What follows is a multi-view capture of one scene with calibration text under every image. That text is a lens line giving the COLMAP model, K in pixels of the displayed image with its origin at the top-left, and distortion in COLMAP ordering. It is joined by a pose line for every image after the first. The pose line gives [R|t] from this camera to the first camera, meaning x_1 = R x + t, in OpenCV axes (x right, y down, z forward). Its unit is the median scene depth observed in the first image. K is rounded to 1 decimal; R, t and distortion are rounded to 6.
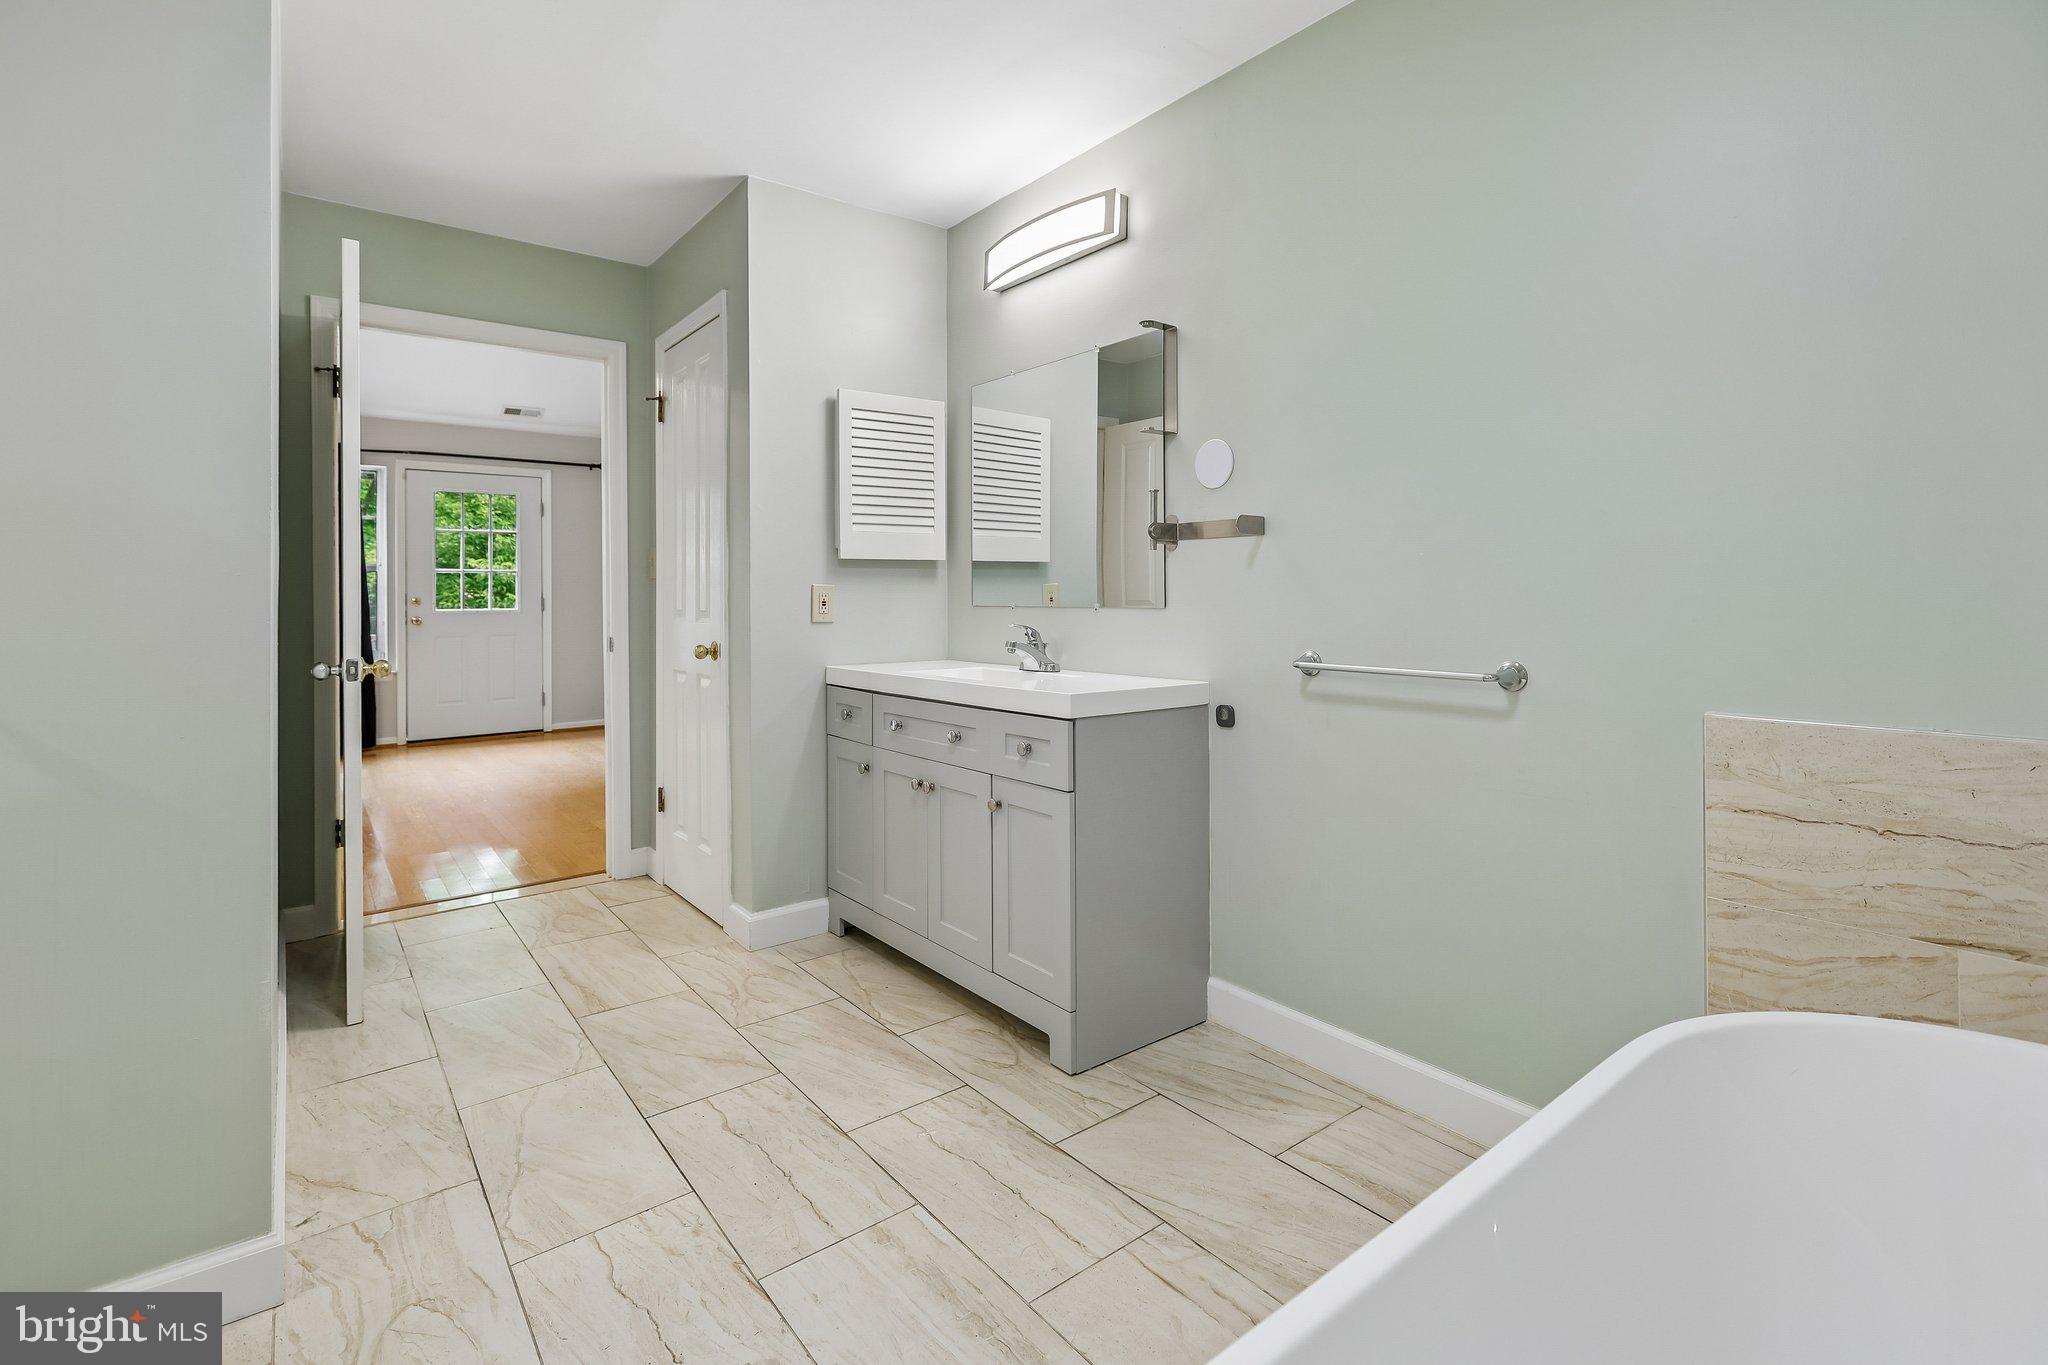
lens RADIAL K [[938.8, 0, 1021.6], [0, 938.8, 600.0], [0, 0, 1]] dist [0.000549, 0.000137]
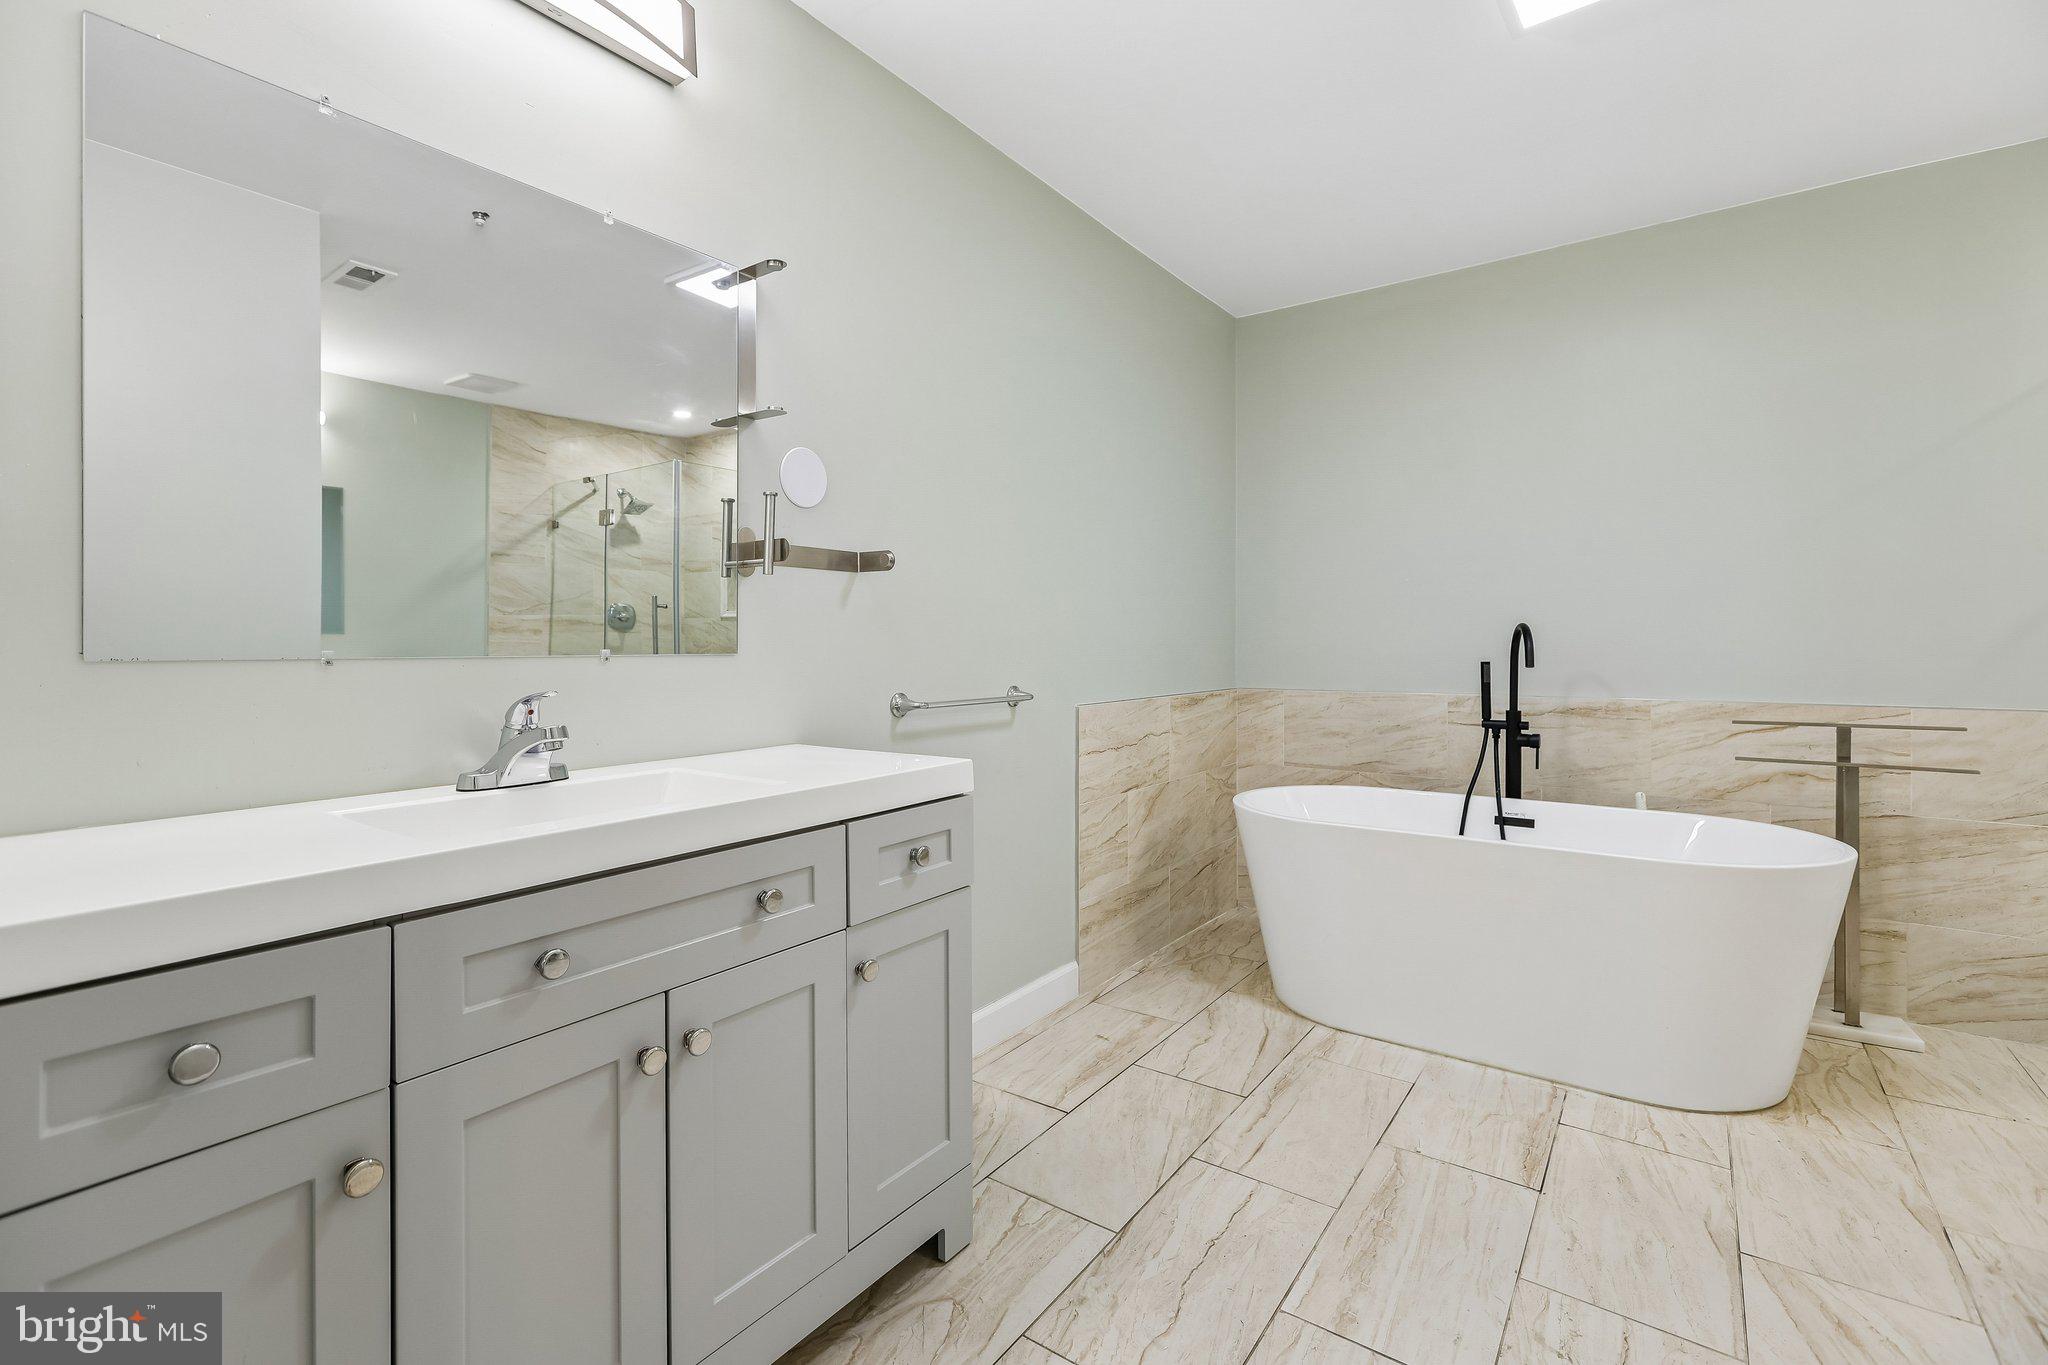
lens RADIAL K [[918.4, 0, 1021.7], [0, 918.4, 655.3], [0, 0, 1]] dist [0.000160, 0.000066]
pose [[-0.276549, -0.005488, 0.960984, -0.855883], [0.006977, 0.999946, 0.007718, 0.009110], [-0.960974, 0.008840, -0.276496, 1.430335]]
